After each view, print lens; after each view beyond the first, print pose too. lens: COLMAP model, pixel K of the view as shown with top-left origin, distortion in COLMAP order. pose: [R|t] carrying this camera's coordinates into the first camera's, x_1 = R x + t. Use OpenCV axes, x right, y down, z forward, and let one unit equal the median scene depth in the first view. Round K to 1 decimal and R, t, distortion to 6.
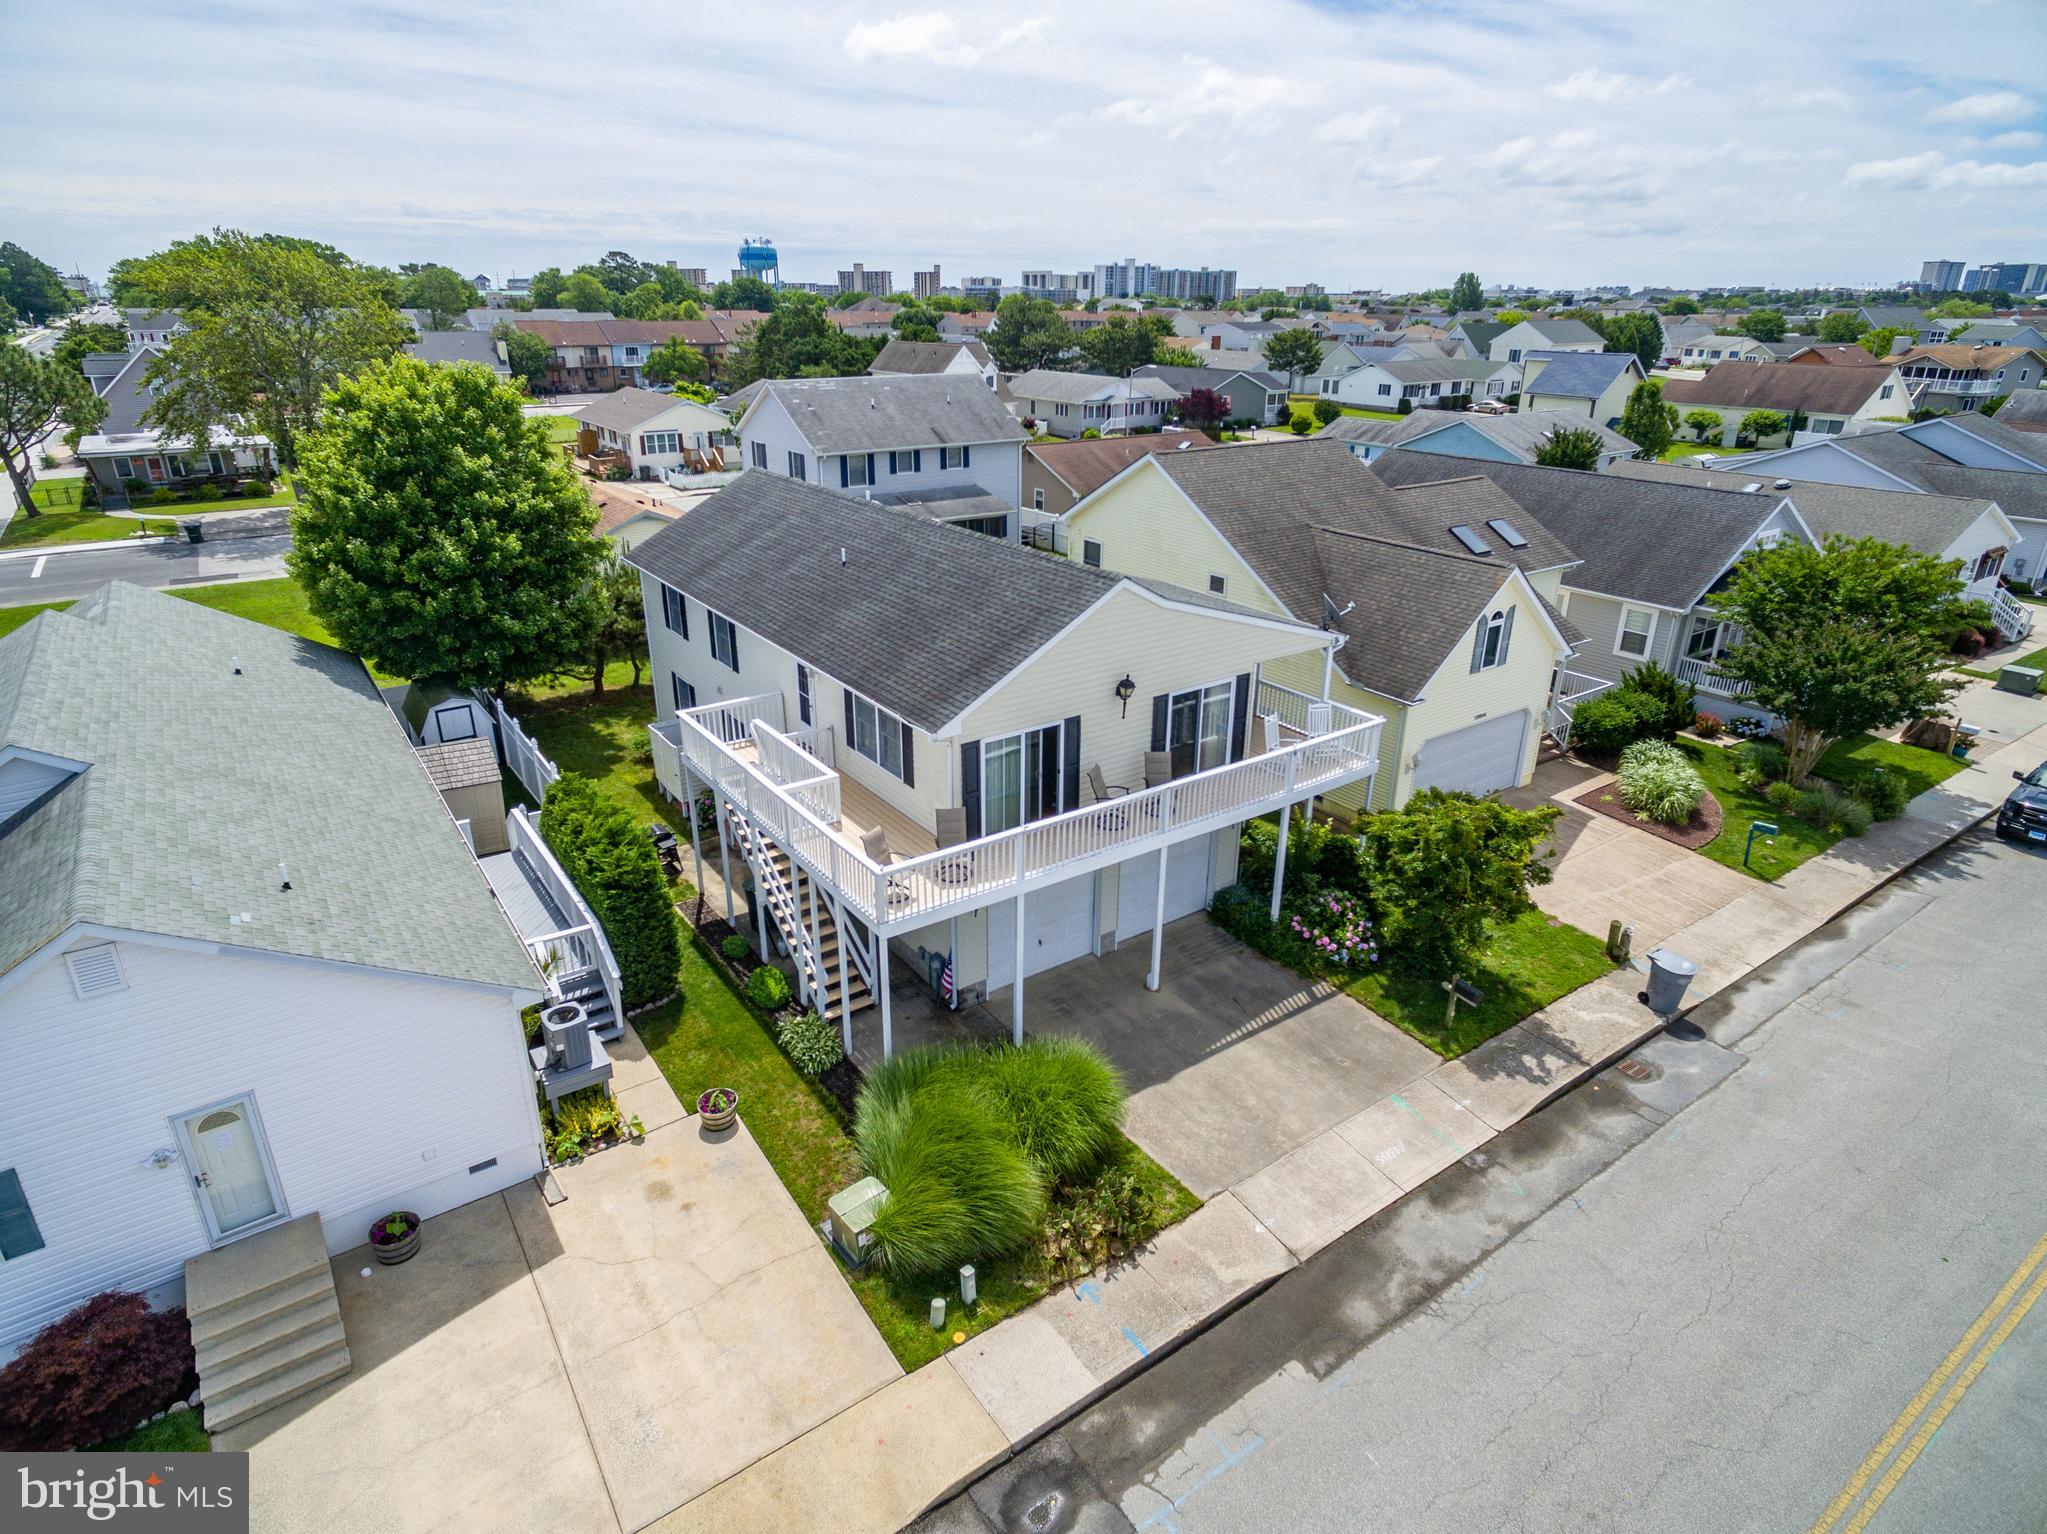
lens RADIAL K [[1144.8, 0, 1022.7], [0, 1144.8, 758.7], [0, 0, 1]] dist [0.006732, 0.005058]
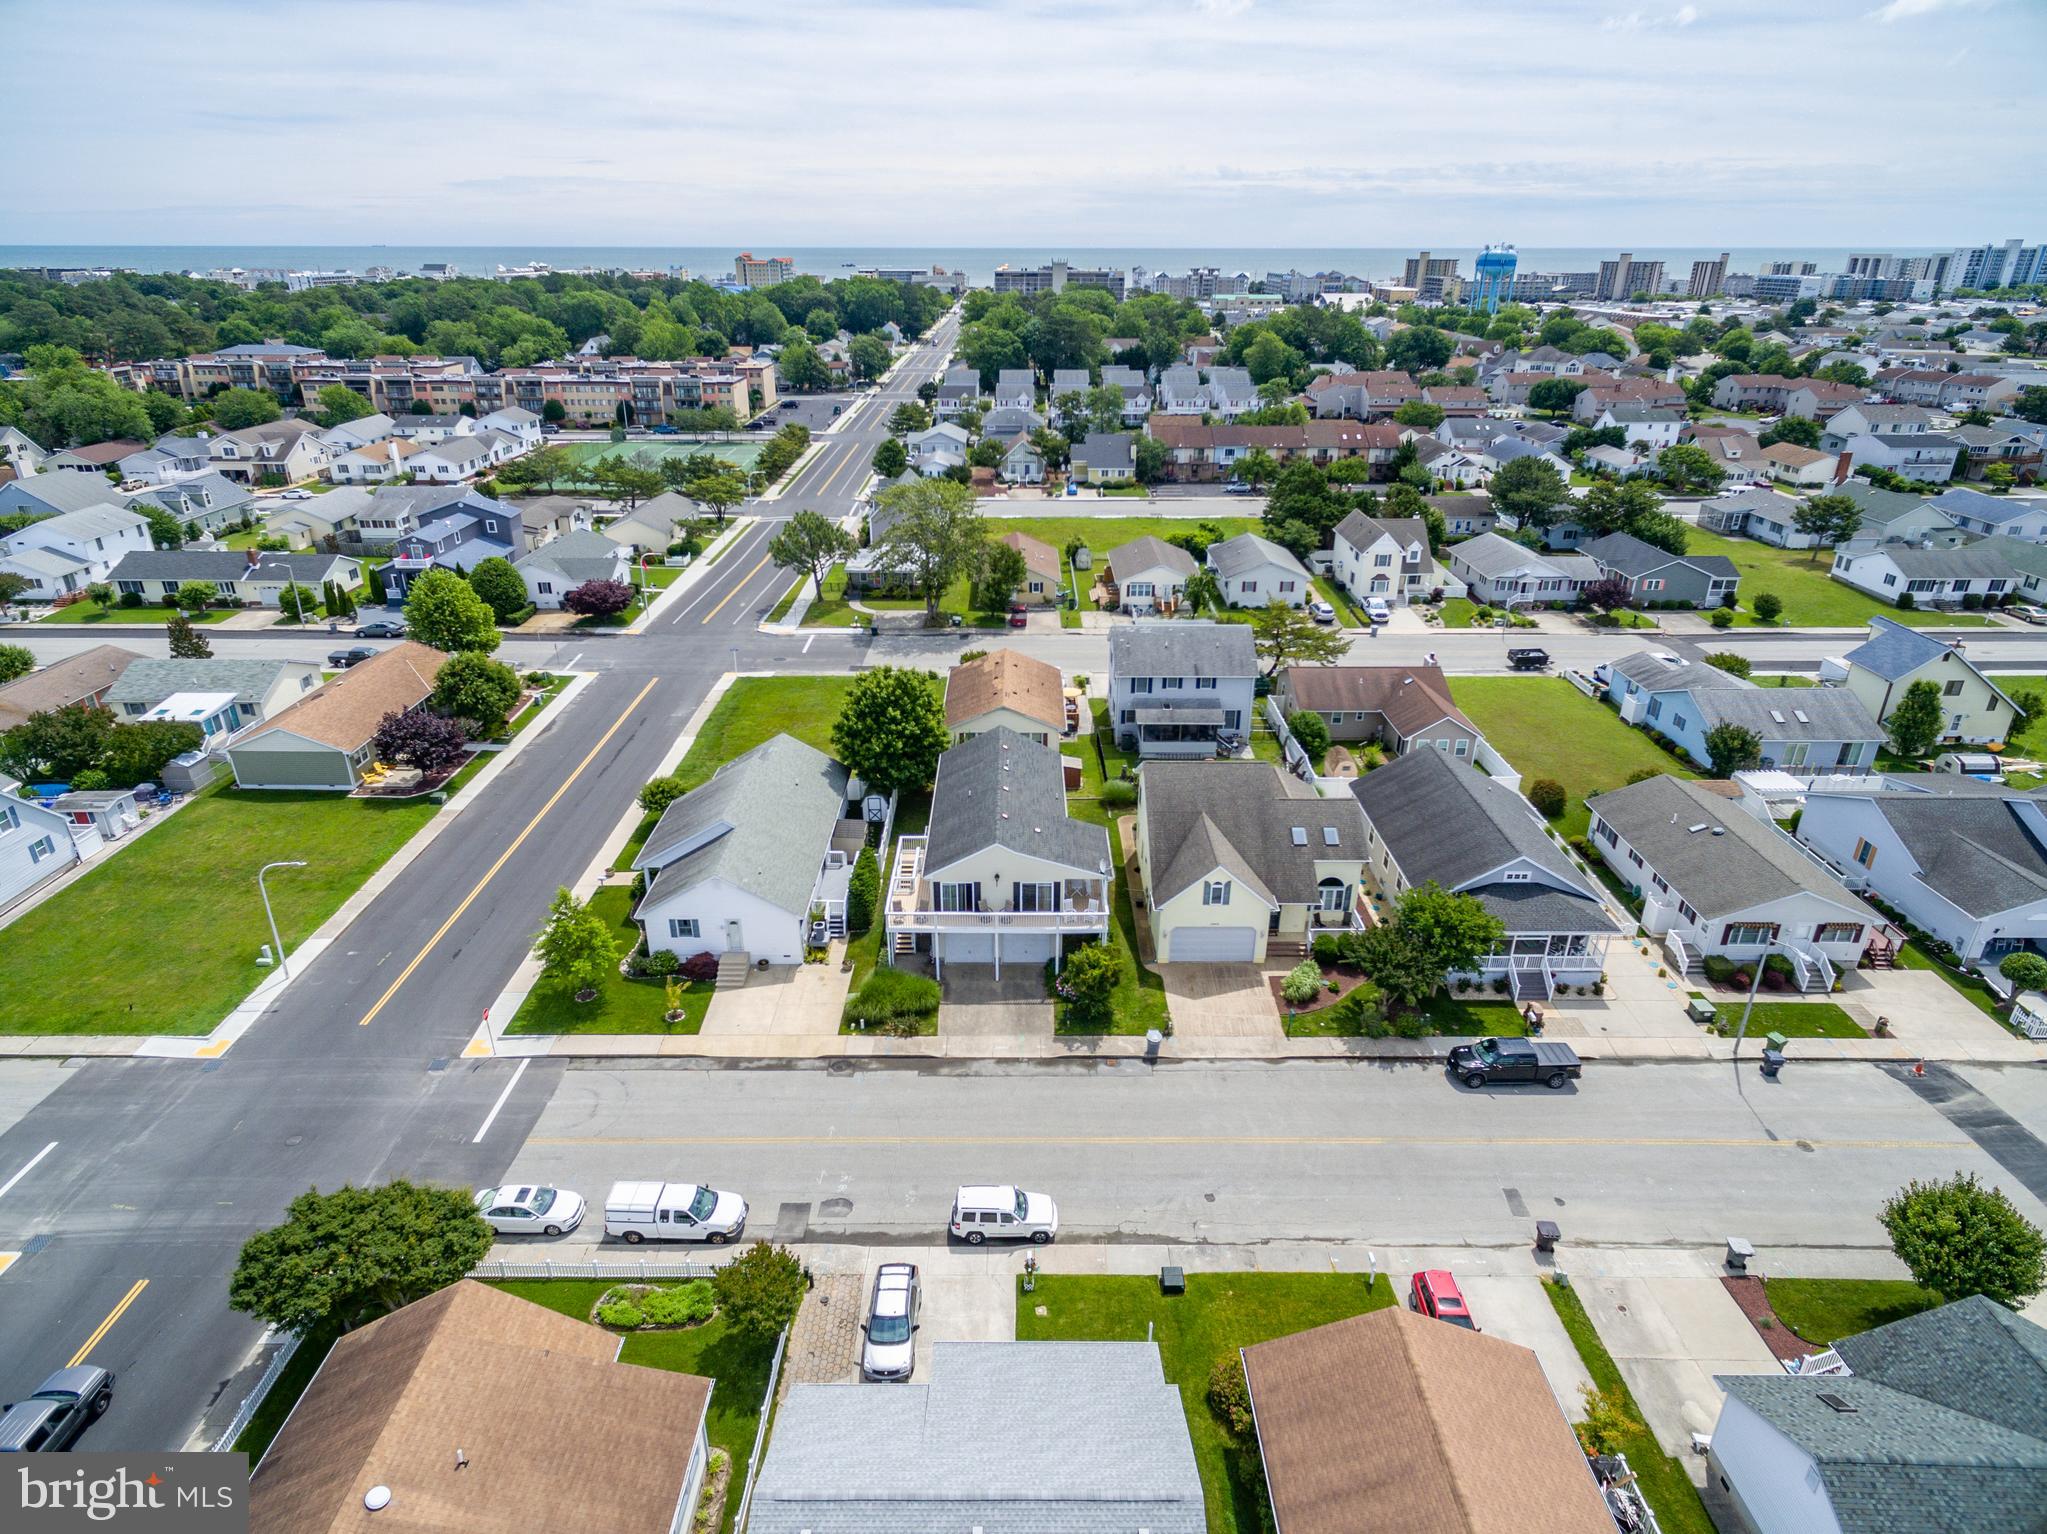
lens RADIAL K [[1144.8, 0, 1020.2], [0, 1144.8, 776.9], [0, 0, 1]] dist [0.006732, 0.005058]
pose [[0.816549, 0.241185, -0.524479, 1.601262], [-0.214949, 0.970237, 0.111521, -0.645861], [0.535766, 0.021674, 0.844088, -1.437828]]
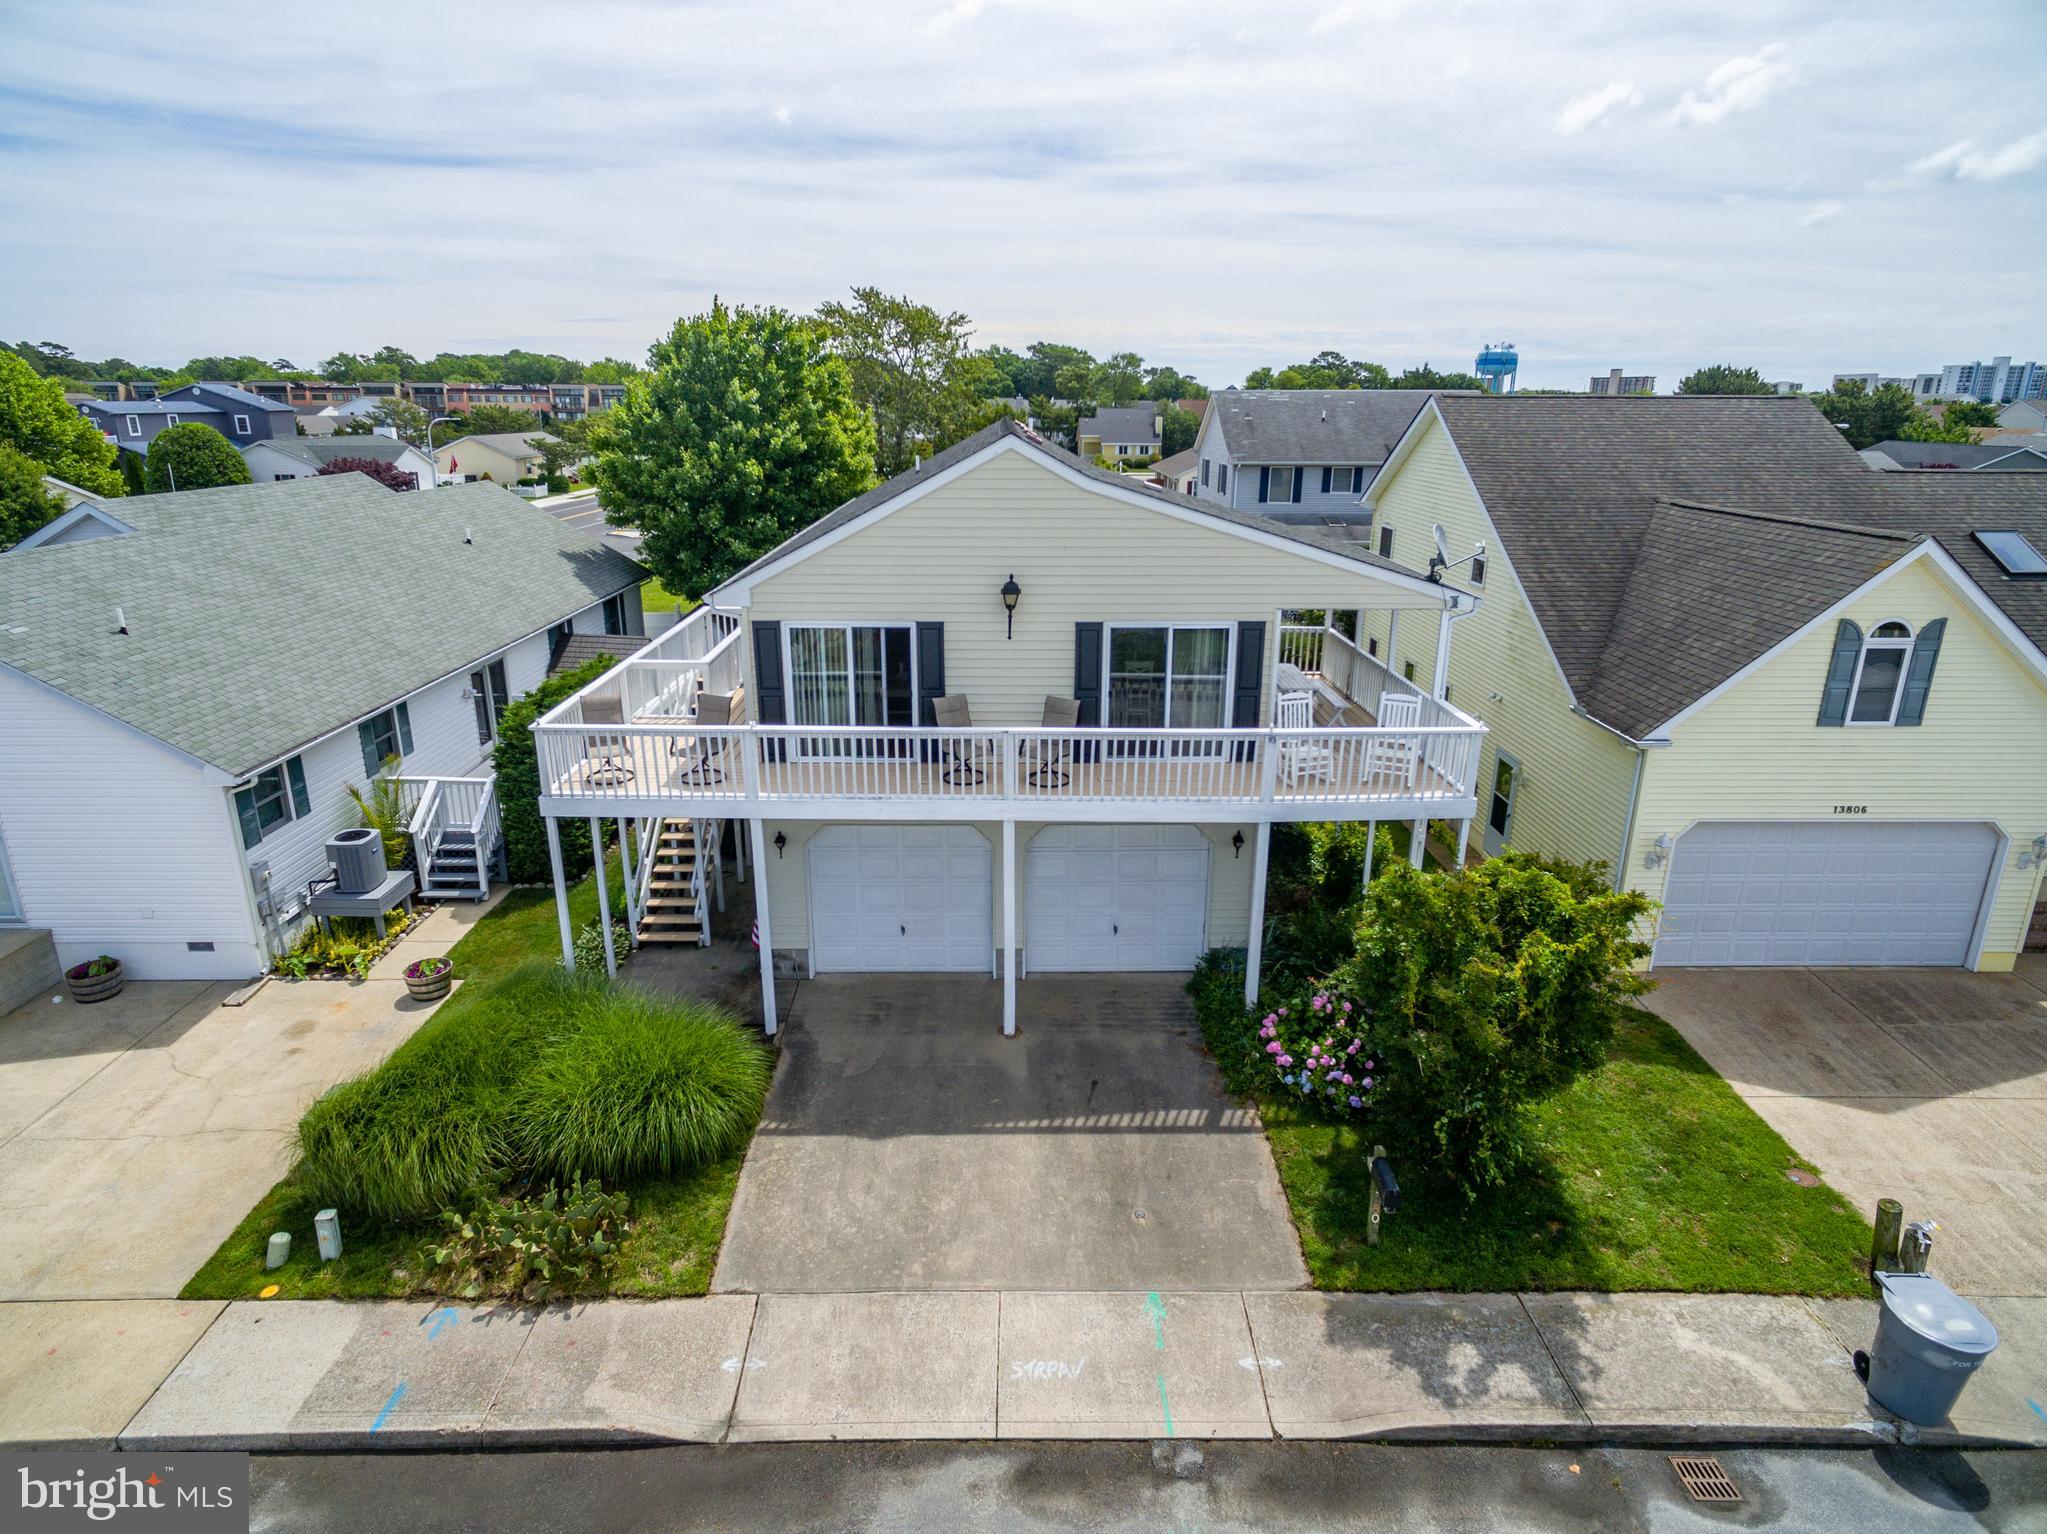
lens RADIAL K [[1144.8, 0, 1018.4], [0, 1144.8, 758.5], [0, 0, 1]] dist [0.006732, 0.005058]
pose [[0.823132, 0.167188, -0.542680, 0.496423], [-0.214966, 0.976294, -0.025283, 0.055569], [0.525588, 0.137469, 0.839559, 0.410180]]
